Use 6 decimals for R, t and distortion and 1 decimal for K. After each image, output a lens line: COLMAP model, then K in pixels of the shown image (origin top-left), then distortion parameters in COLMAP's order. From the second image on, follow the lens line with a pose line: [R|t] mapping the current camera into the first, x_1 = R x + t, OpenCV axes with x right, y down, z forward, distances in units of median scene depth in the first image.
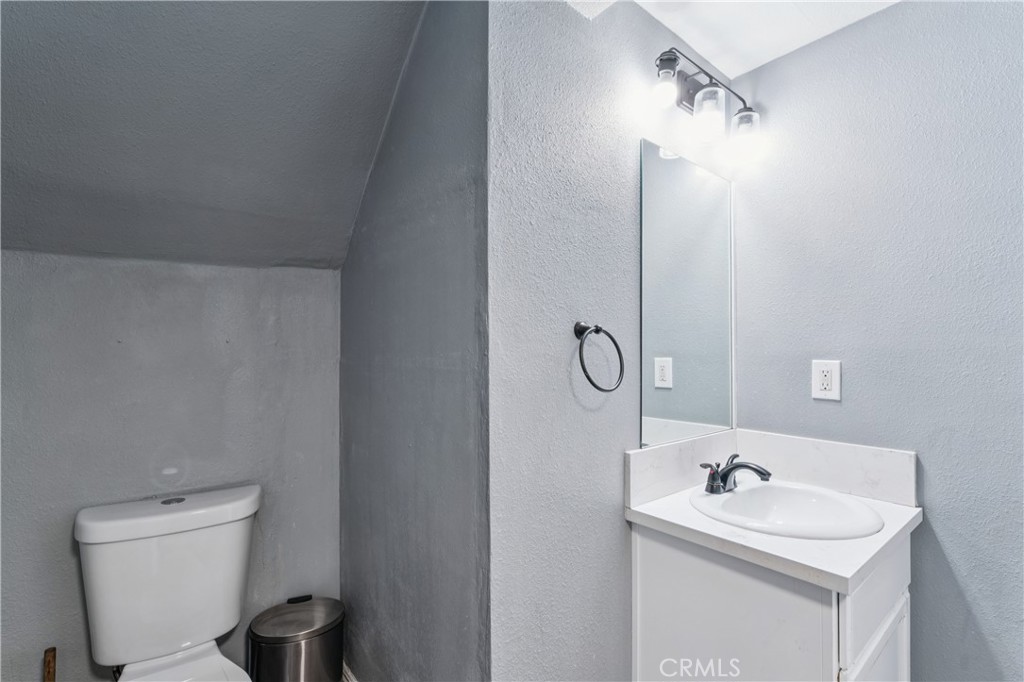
lens RADIAL K [[466.4, 0, 513.6], [0, 466.4, 347.7], [0, 0, 1]] dist [-0.005195, -0.000029]
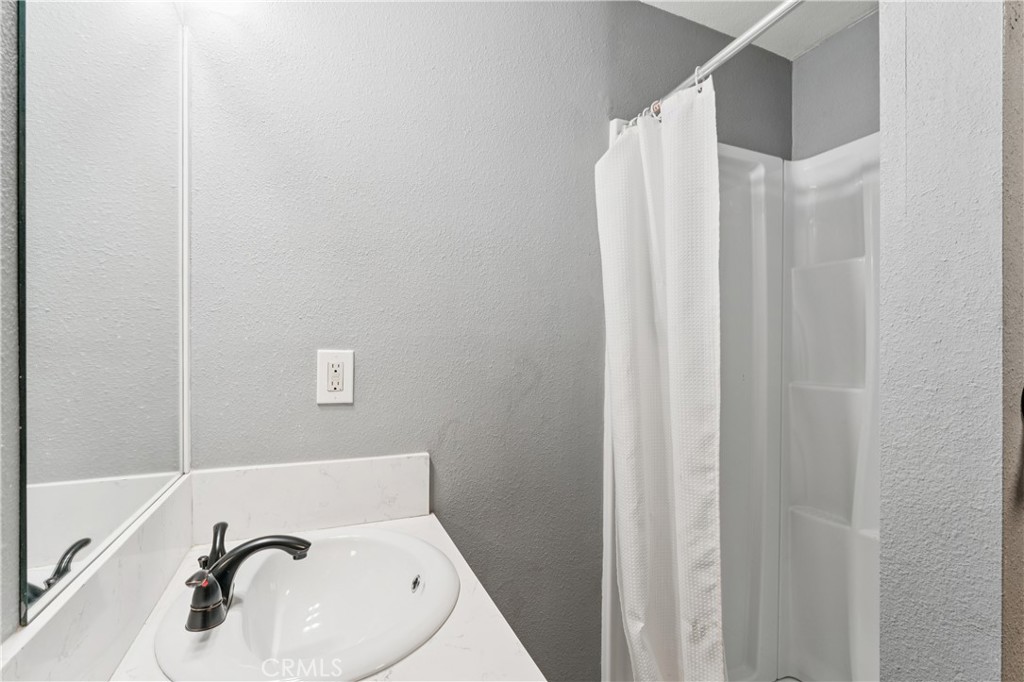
lens RADIAL K [[466.4, 0, 511.4], [0, 466.4, 348.7], [0, 0, 1]] dist [-0.005195, -0.000029]
pose [[0.280002, -0.012350, 0.959920, 0.052682], [-0.018914, 0.999652, 0.018379, 0.007058], [-0.959813, -0.023302, 0.279671, 0.537393]]
